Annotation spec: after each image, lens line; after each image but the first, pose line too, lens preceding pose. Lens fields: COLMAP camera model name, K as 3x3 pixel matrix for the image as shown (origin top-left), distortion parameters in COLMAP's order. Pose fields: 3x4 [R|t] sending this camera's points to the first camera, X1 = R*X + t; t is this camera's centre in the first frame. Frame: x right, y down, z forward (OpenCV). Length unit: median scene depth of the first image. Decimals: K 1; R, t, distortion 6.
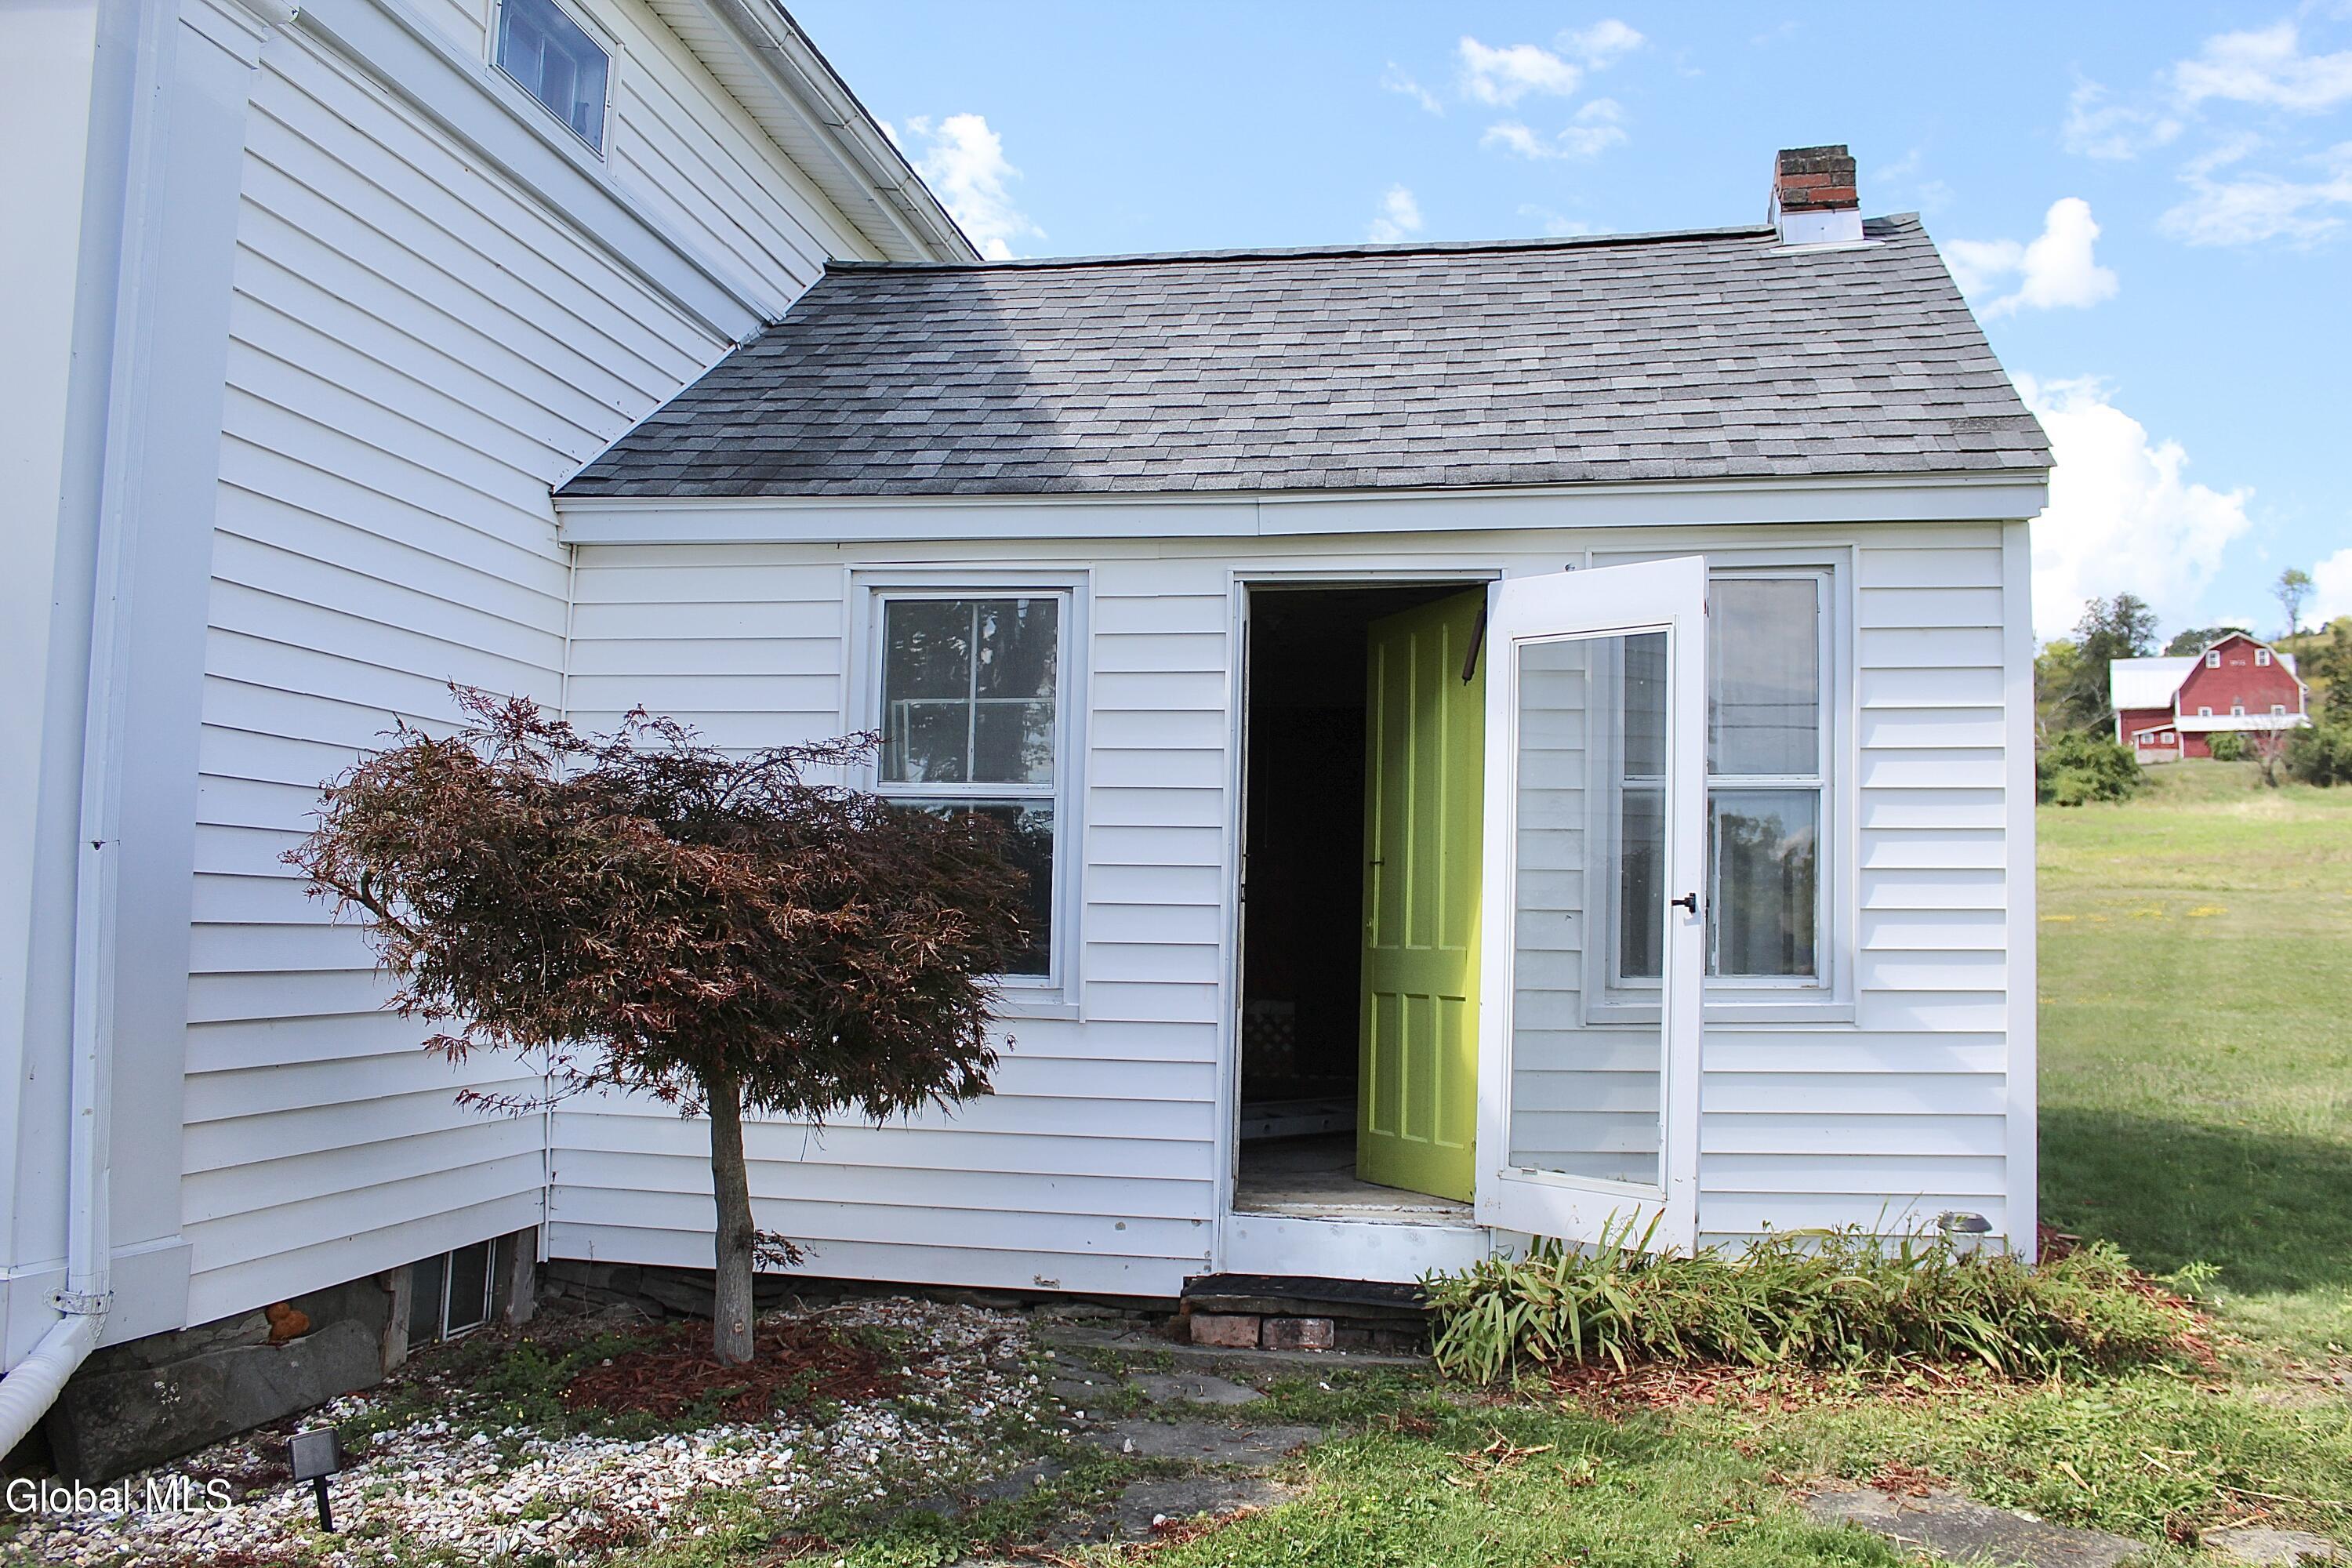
lens RADIAL K [[1944.9, 0, 1187.7], [0, 1944.9, 774.5], [0, 0, 1]] dist [-0.155037, 0.129384]
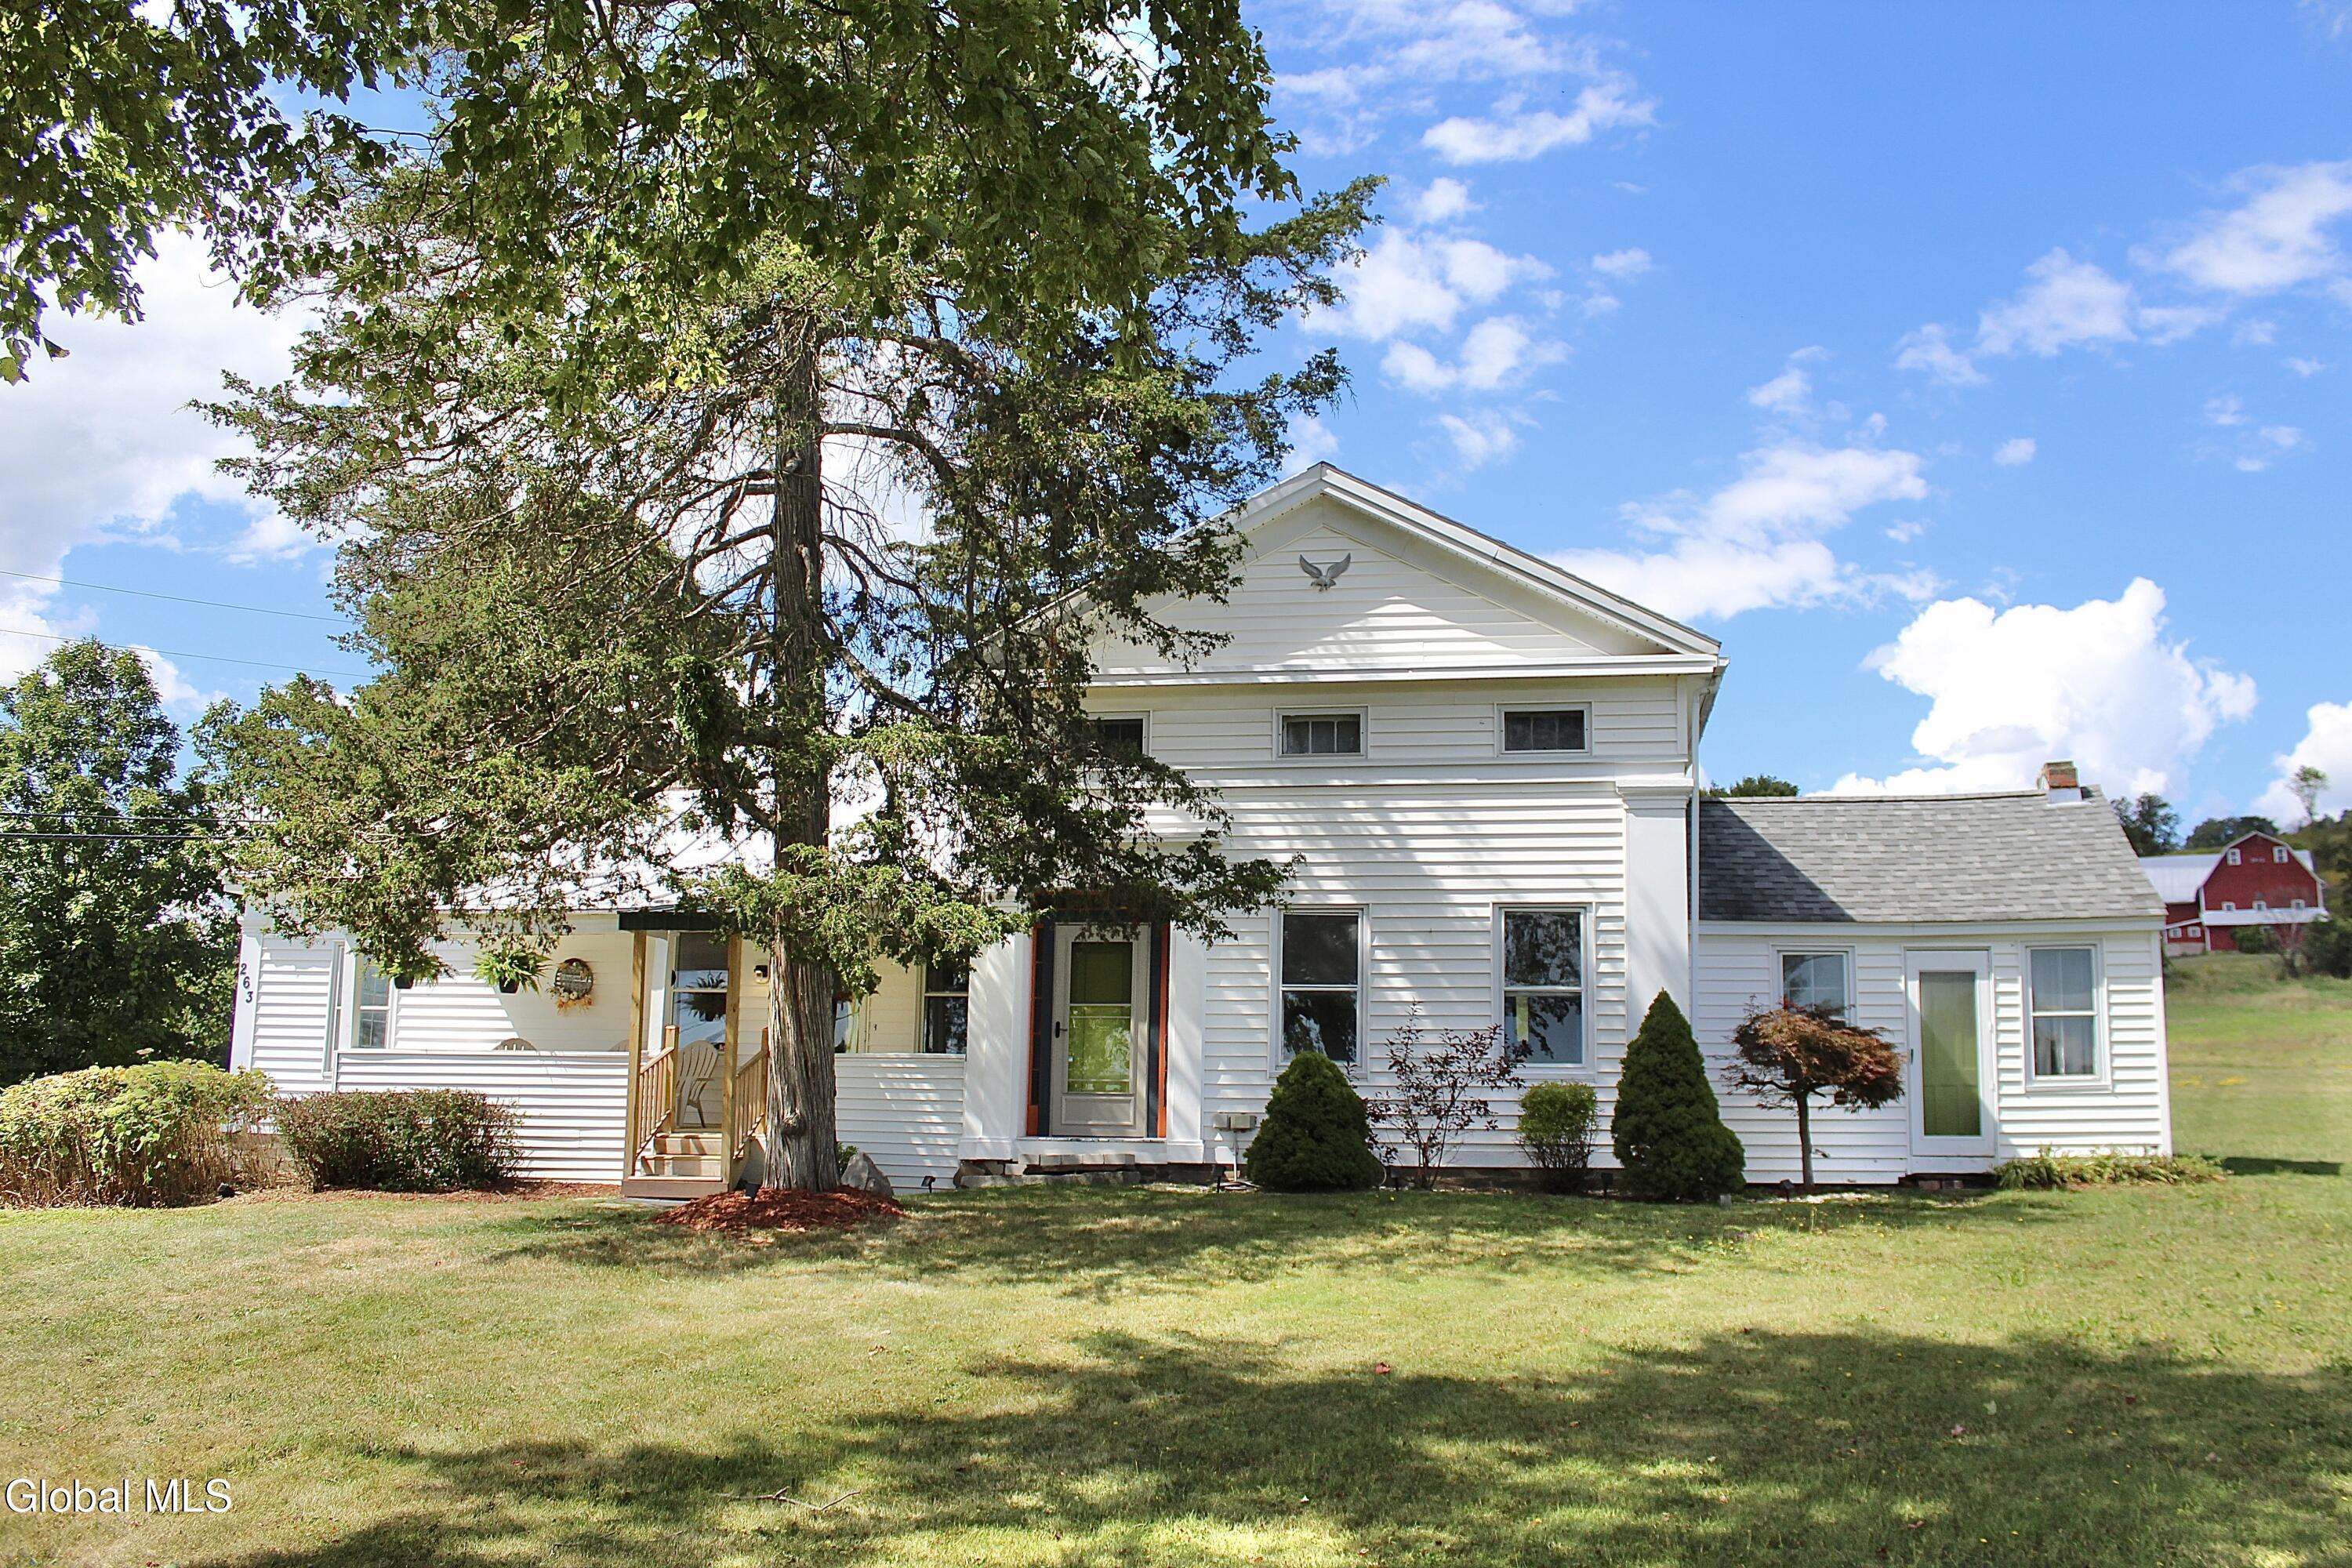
lens RADIAL K [[1944.9, 0, 1199.8], [0, 1944.9, 775.3], [0, 0, 1]] dist [-0.155037, 0.129384]
pose [[0.999987, -0.001899, -0.004786, -0.909336], [0.001412, 0.995009, -0.099774, -0.063220], [0.004952, 0.099766, 0.994999, -1.724224]]
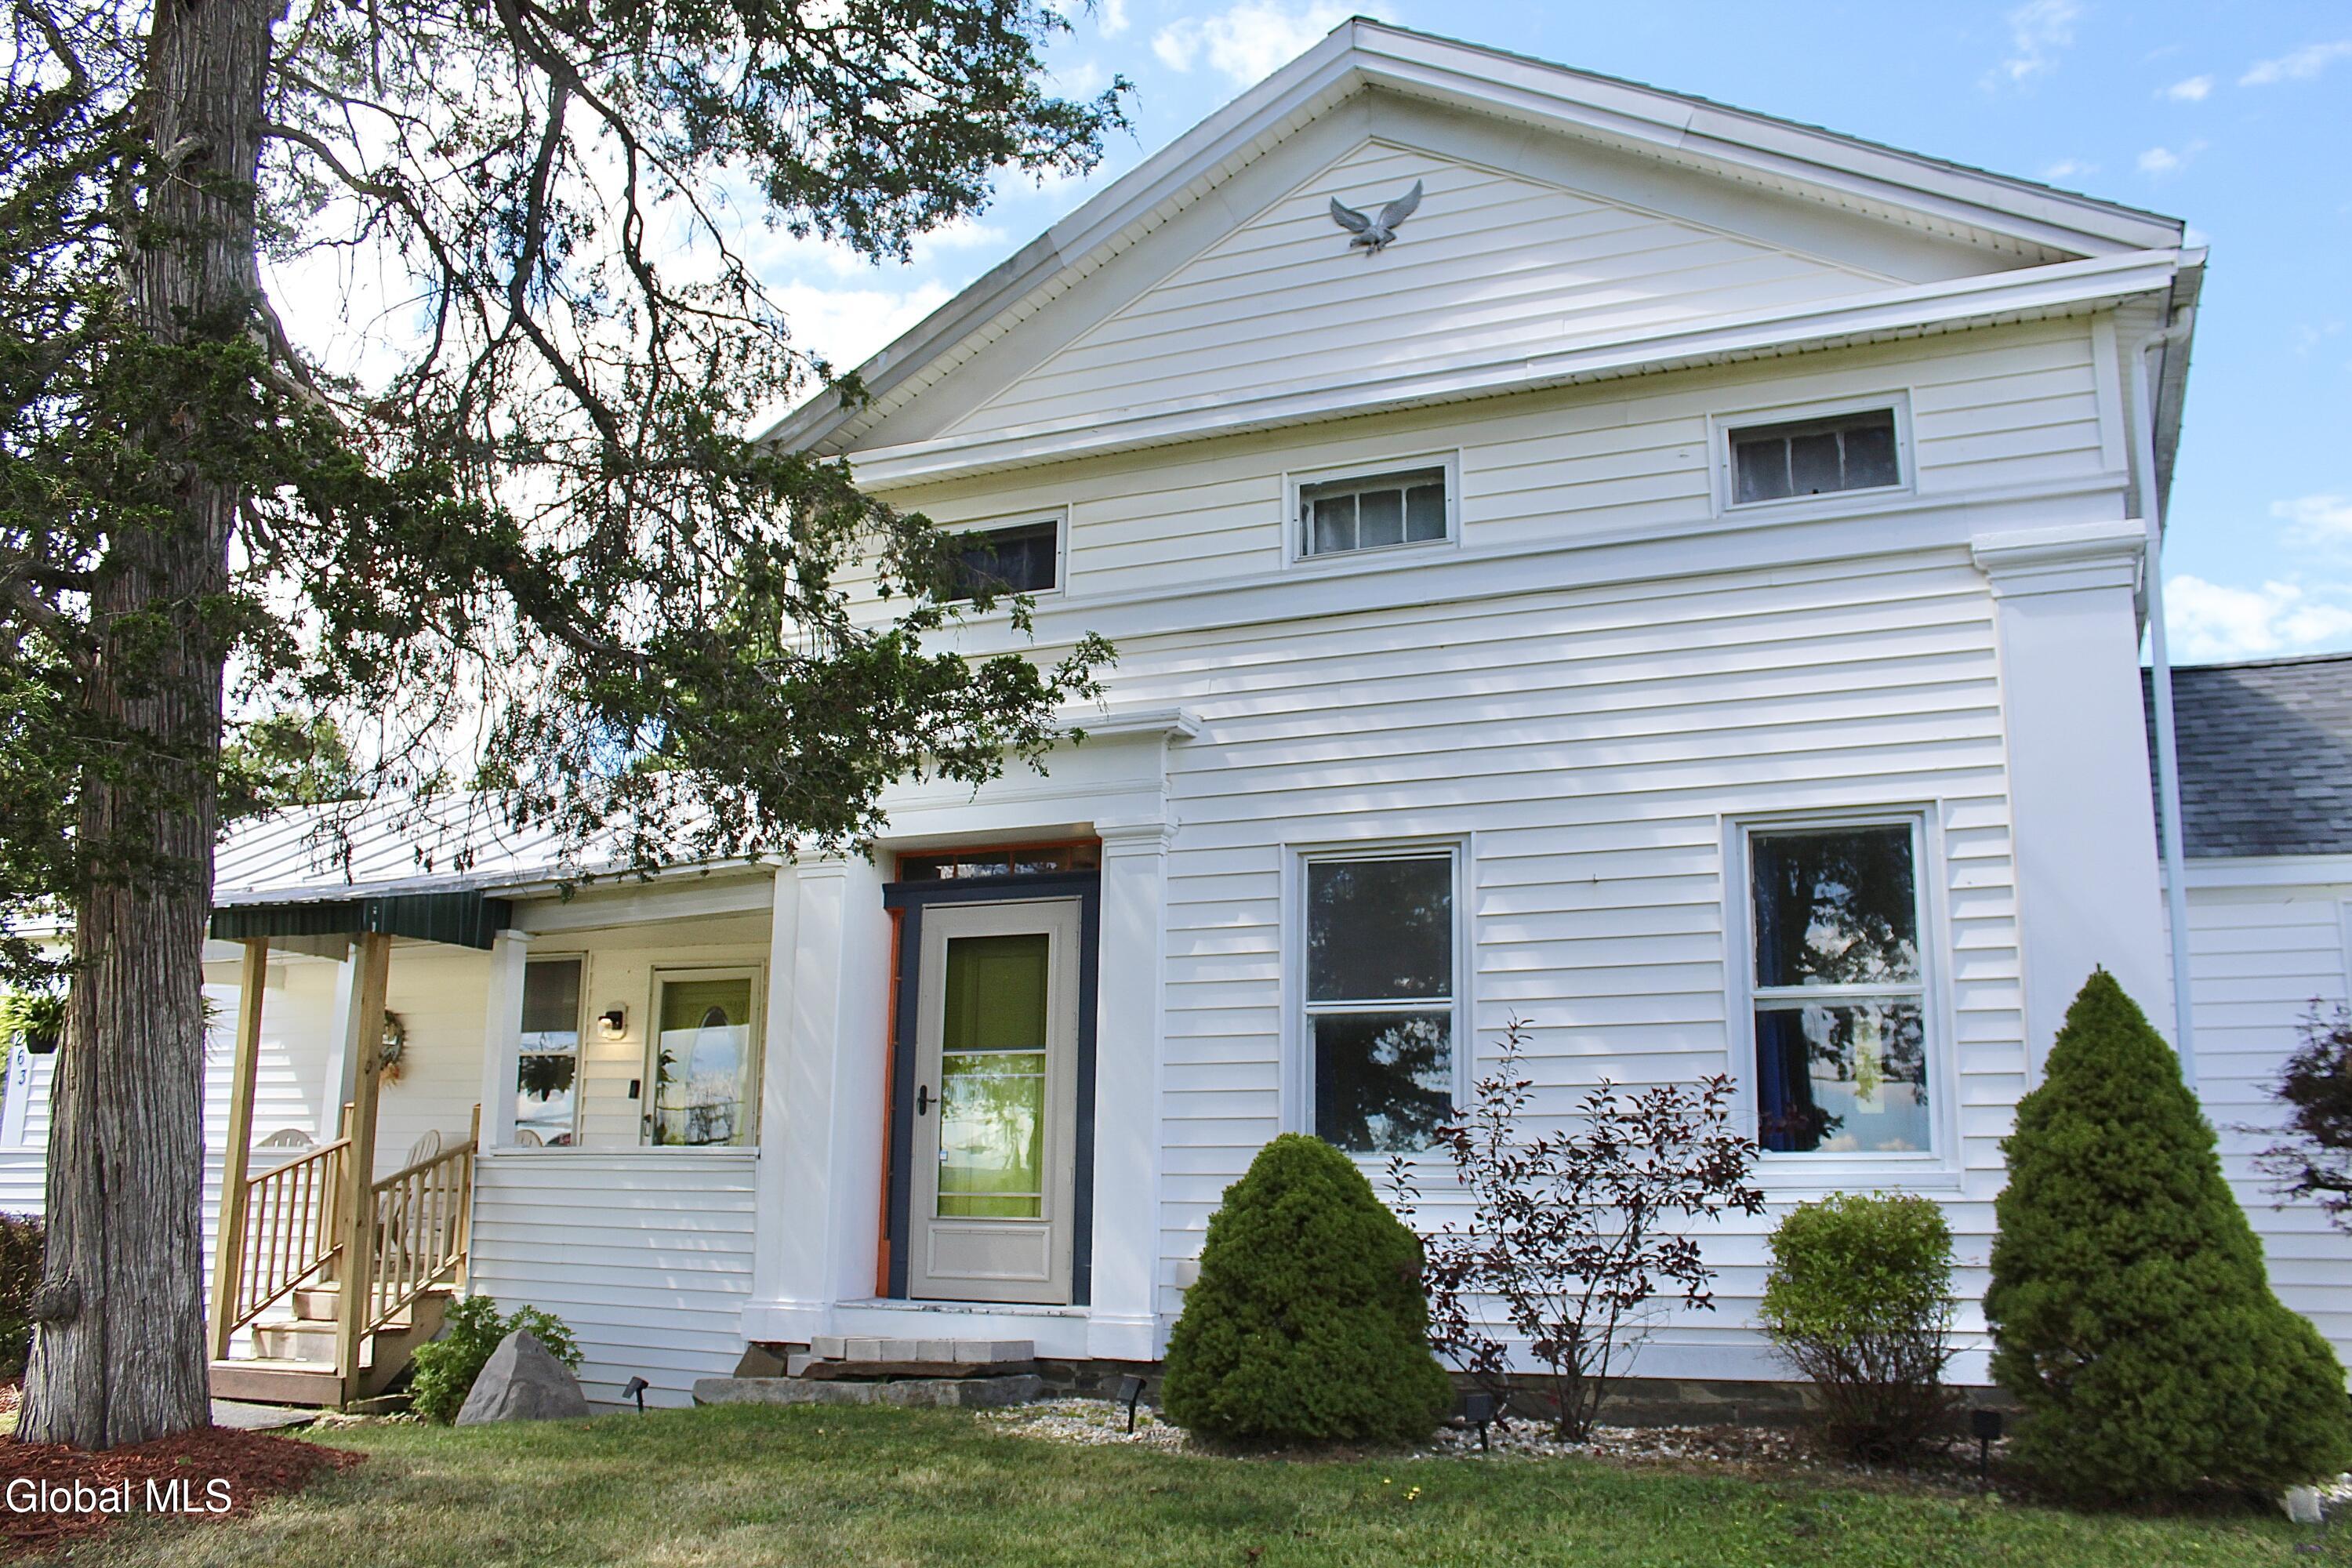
lens RADIAL K [[1944.9, 0, 1190.0], [0, 1944.9, 776.7], [0, 0, 1]] dist [-0.155037, 0.129384]
pose [[0.970768, -0.056983, -0.233156, -0.605318], [0.021838, 0.988349, -0.150629, -0.004418], [0.239023, 0.141134, 0.960702, -0.522488]]
